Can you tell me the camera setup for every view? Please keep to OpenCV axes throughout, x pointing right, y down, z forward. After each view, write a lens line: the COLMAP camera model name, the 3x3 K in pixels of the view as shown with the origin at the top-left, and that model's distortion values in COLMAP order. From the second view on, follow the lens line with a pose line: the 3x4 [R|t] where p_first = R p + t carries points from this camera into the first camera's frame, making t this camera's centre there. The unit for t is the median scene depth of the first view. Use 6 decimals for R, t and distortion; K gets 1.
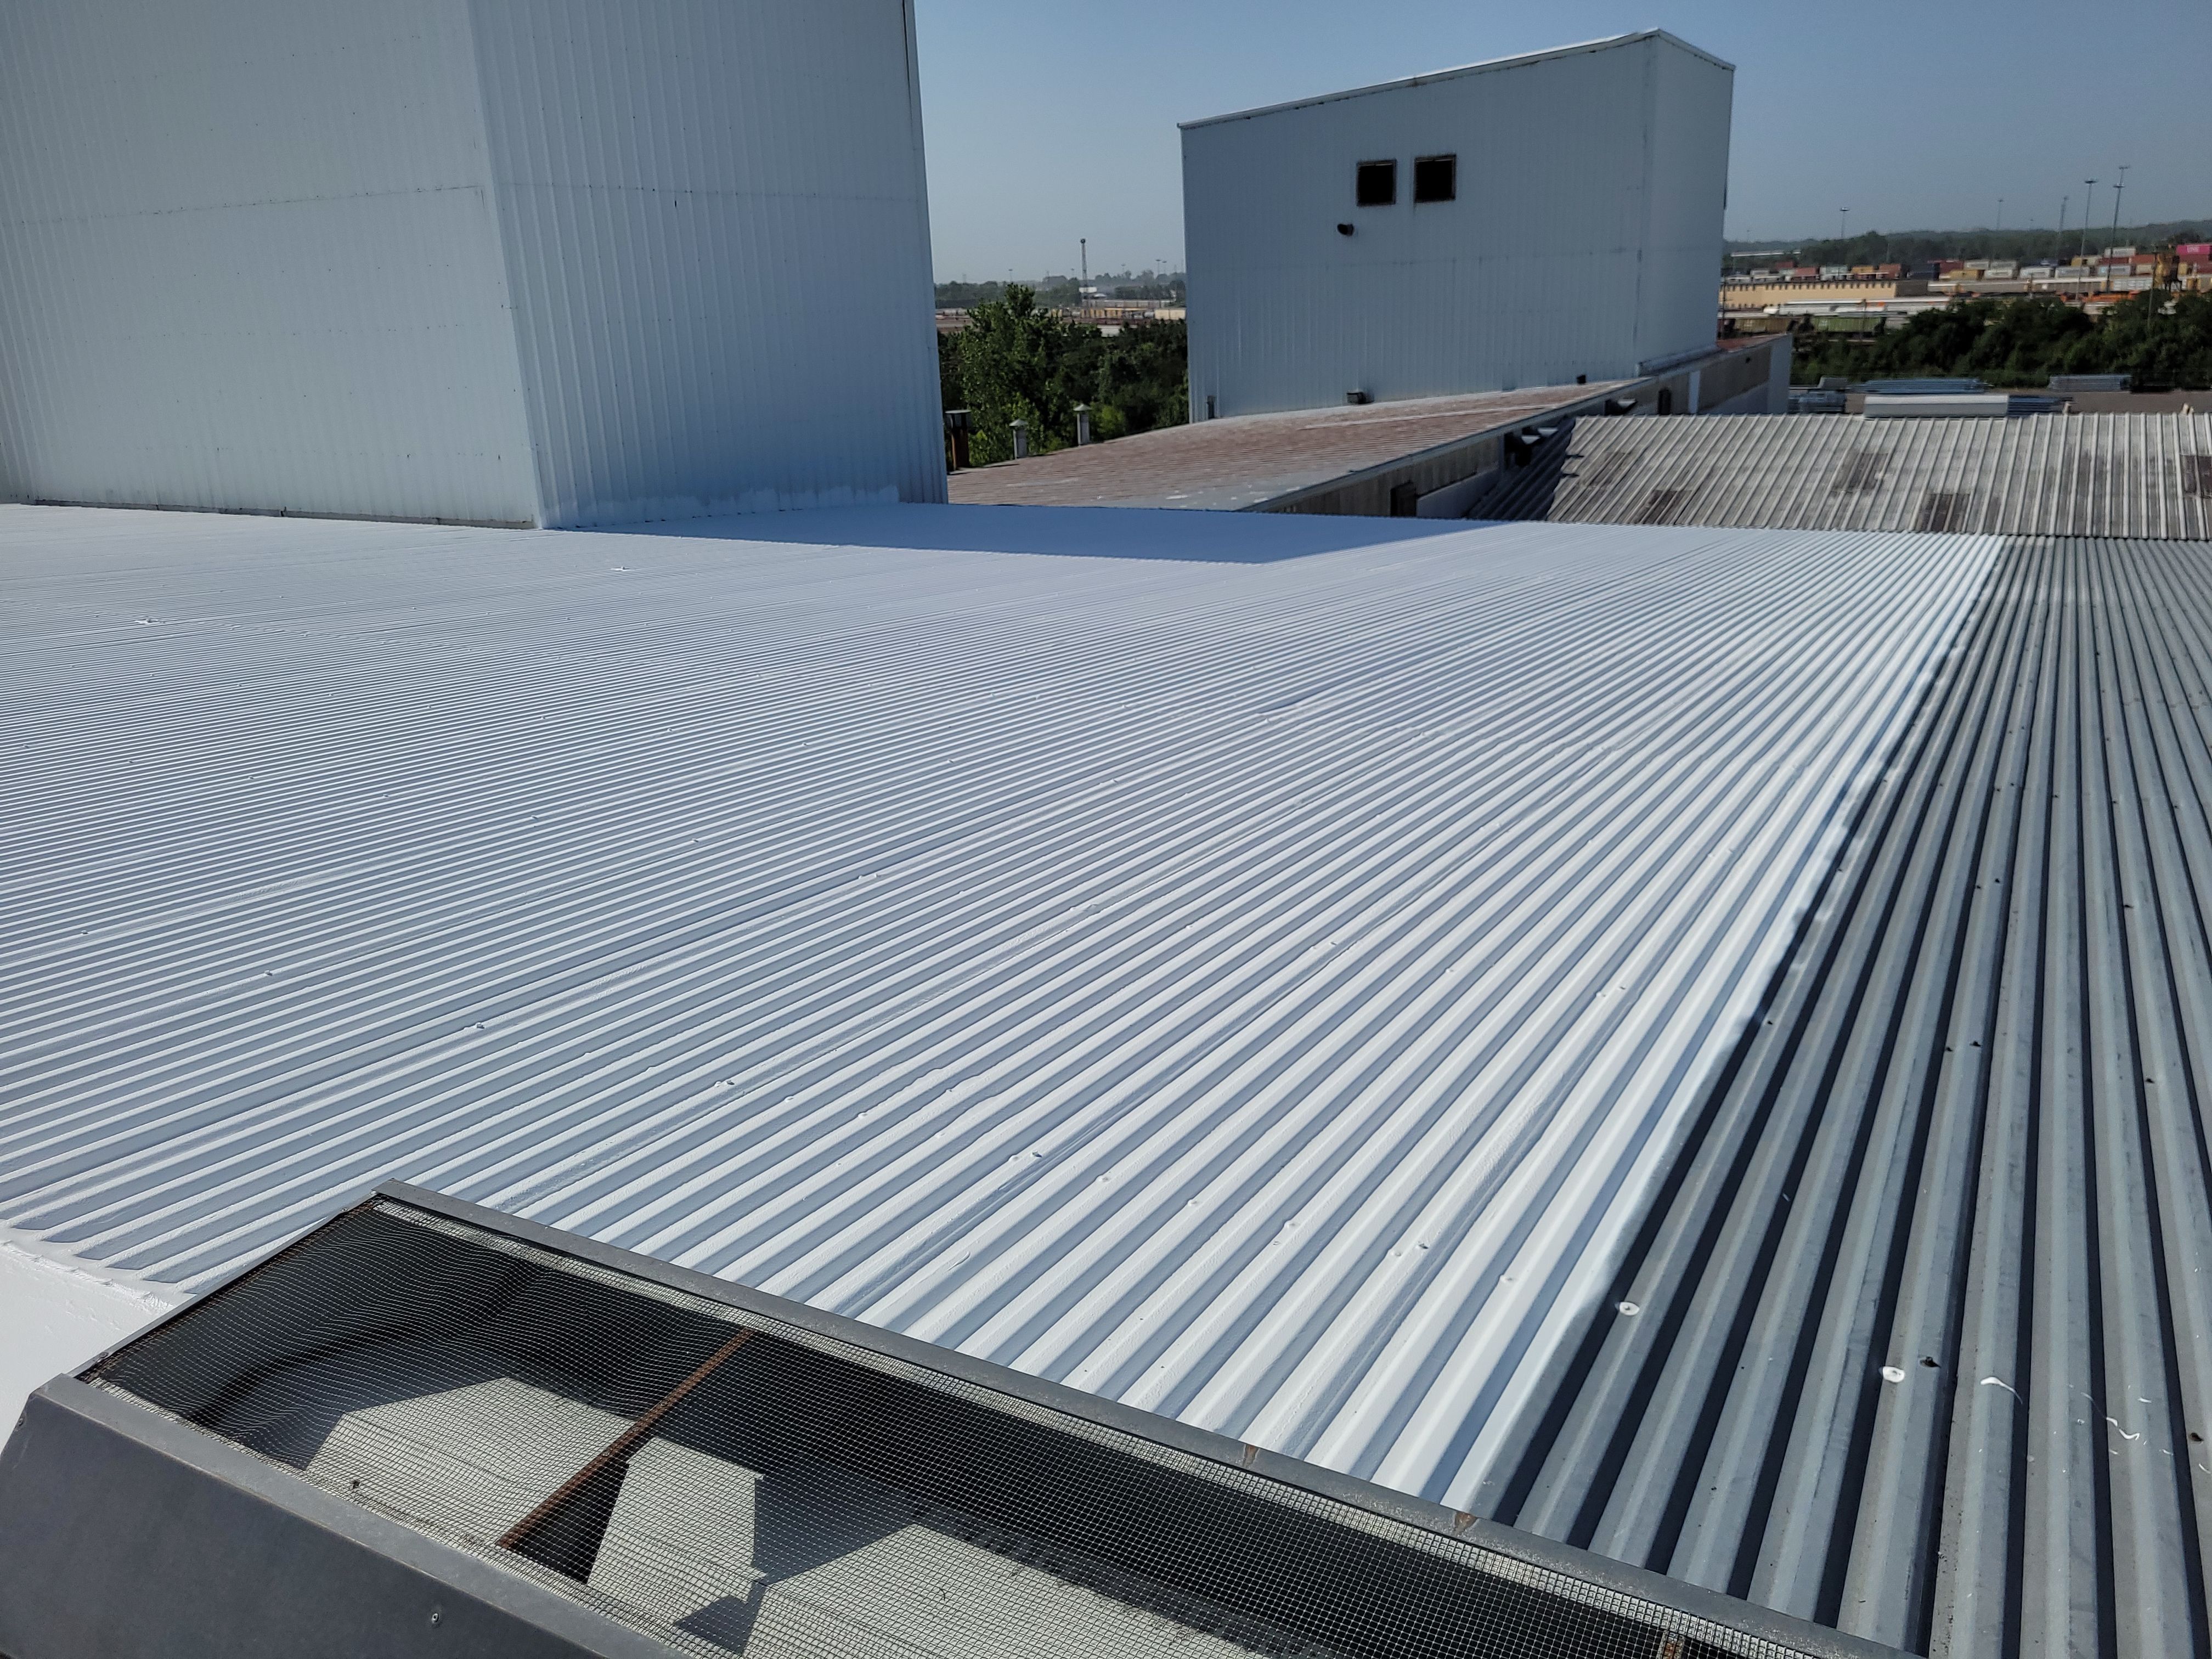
lens RADIAL K [[1672.1, 0, 1106.0], [0, 1672.1, 829.5], [0, 0, 1]] dist [0.008871, 0.004110]
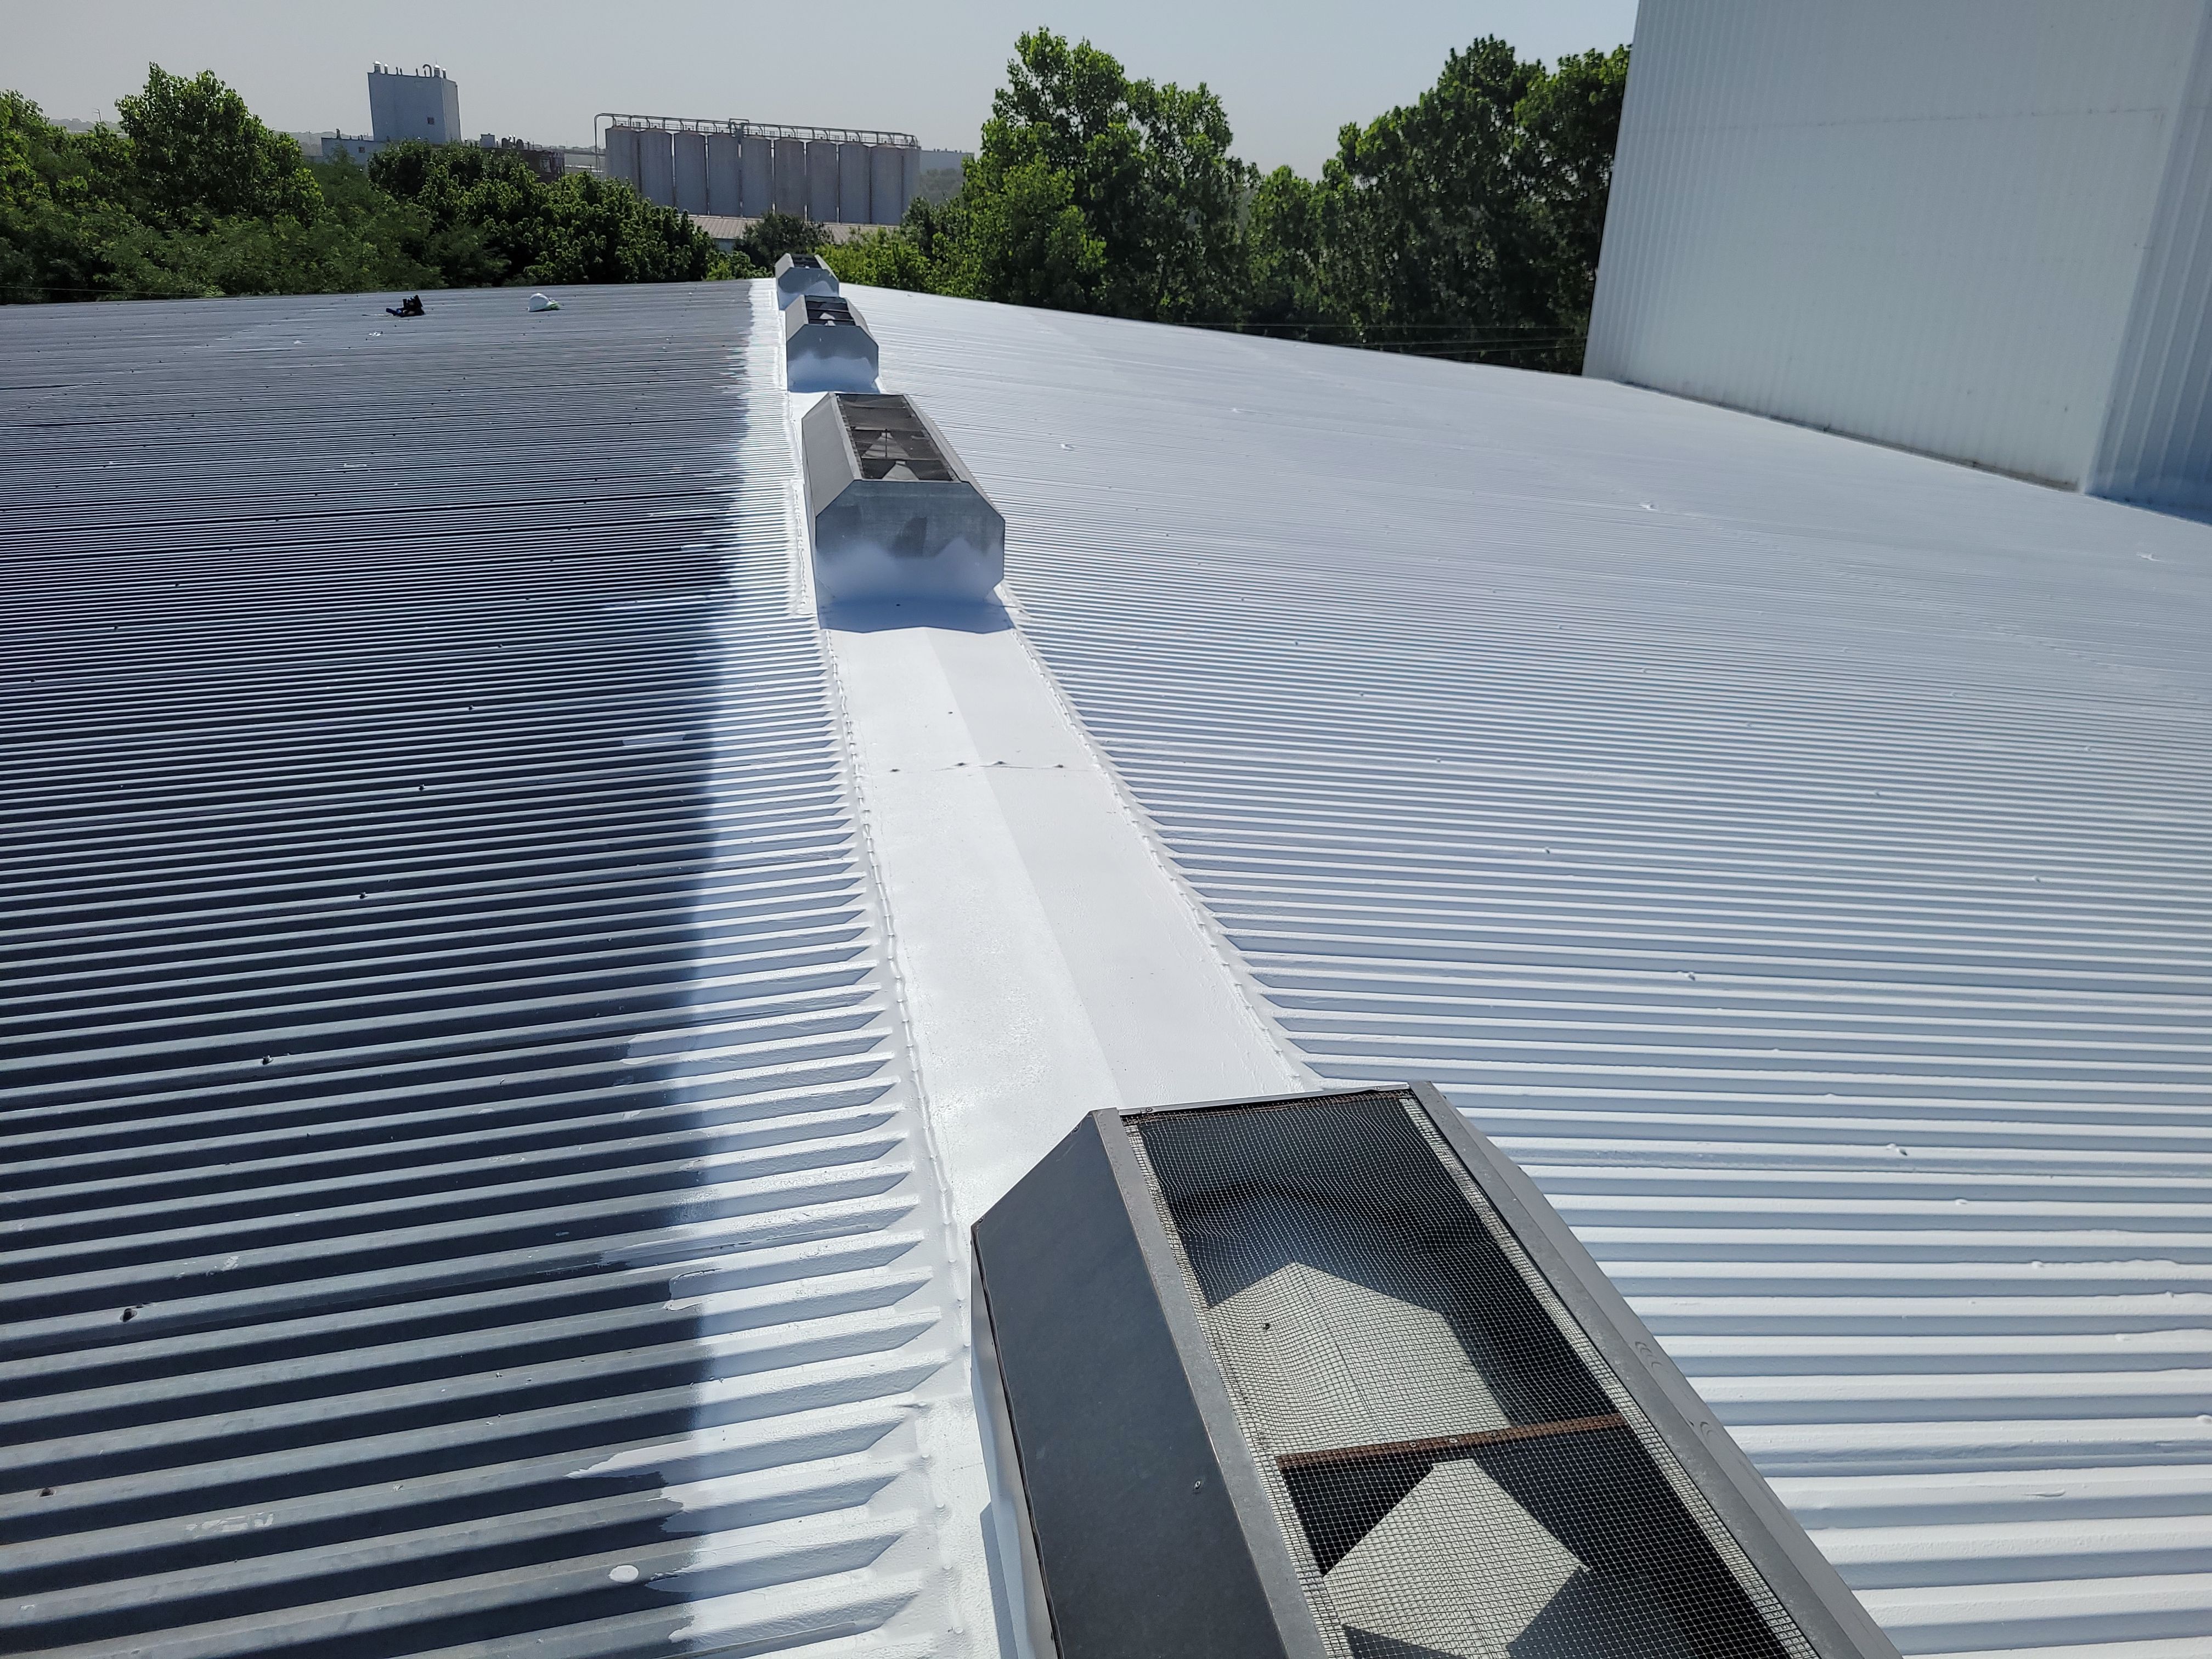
lens RADIAL K [[1657.3, 0, 1099.5], [0, 1657.3, 809.4], [0, 0, 1]] dist [0.053057, -0.053992]
pose [[0.636613, 0.331108, -0.696485, 0.032083], [-0.307519, 0.937220, 0.164469, -0.017095], [0.707217, 0.109479, 0.698469, 0.038956]]
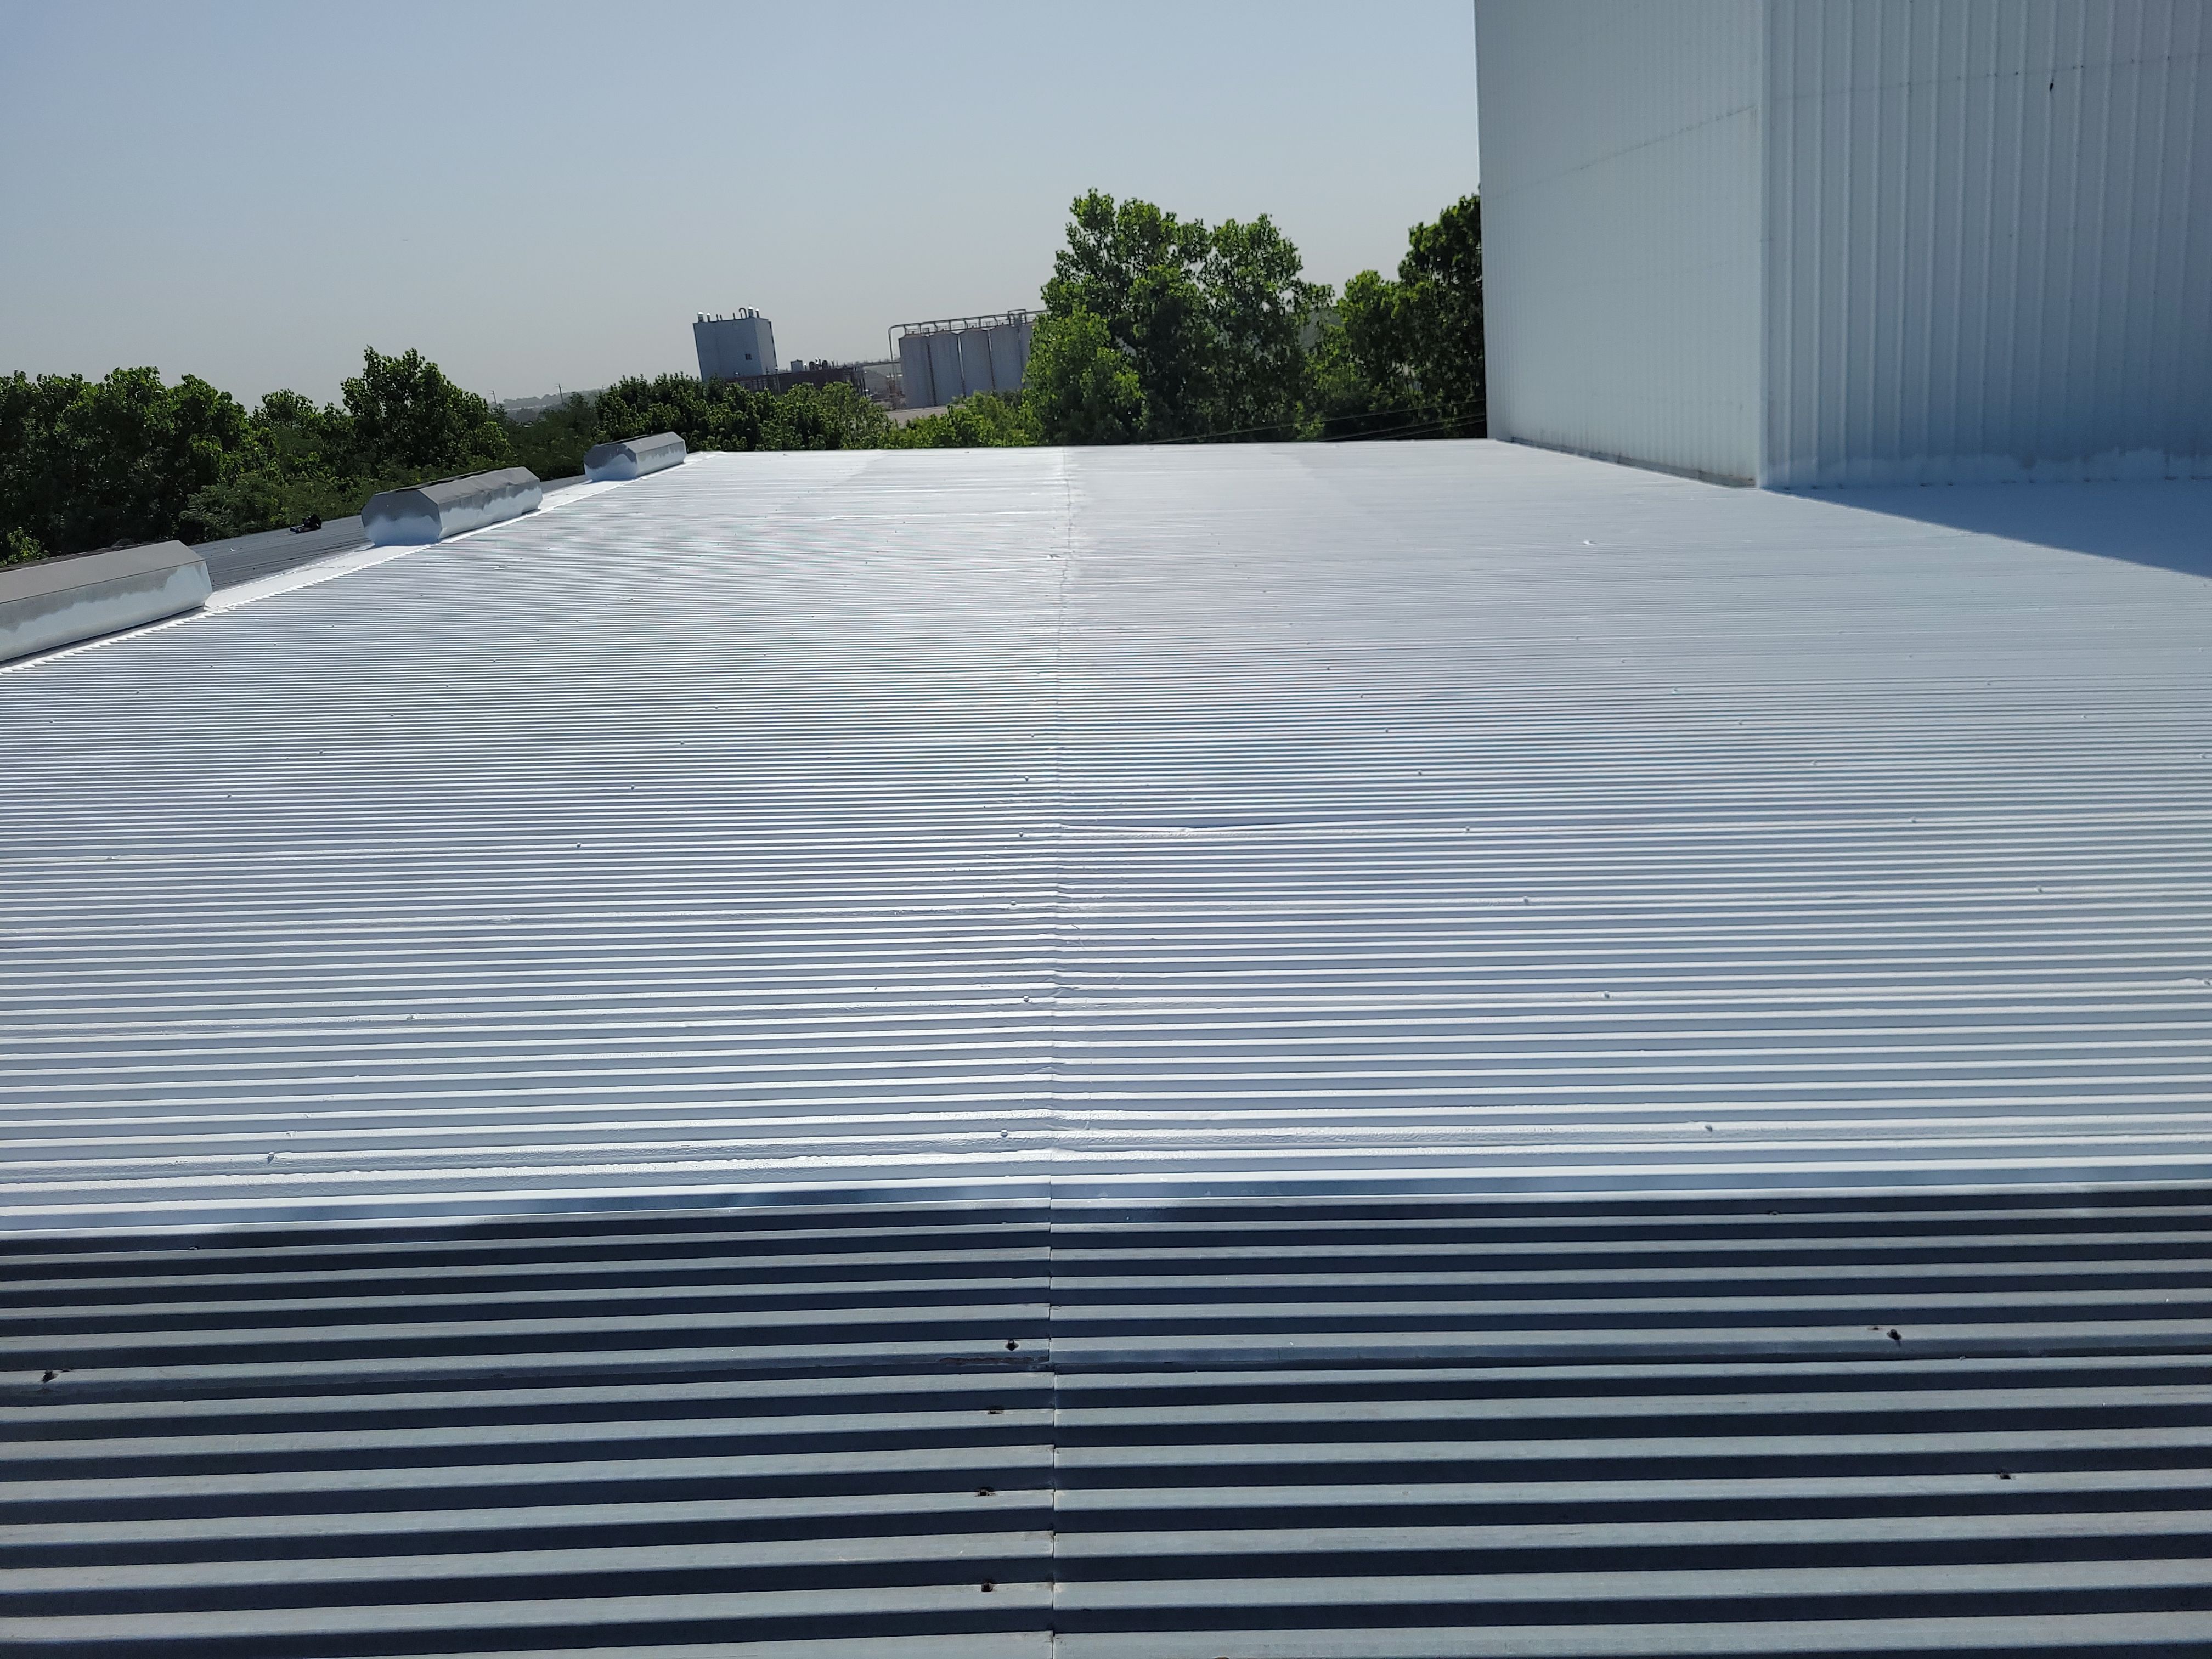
lens RADIAL K [[1672.1, 0, 1106.0], [0, 1672.1, 829.5], [0, 0, 1]] dist [0.008871, 0.004110]
pose [[0.502953, 0.225714, -0.834321, 0.801101], [-0.191532, 0.970405, 0.147069, -0.194606], [0.842825, 0.085830, 0.531299, 0.708816]]
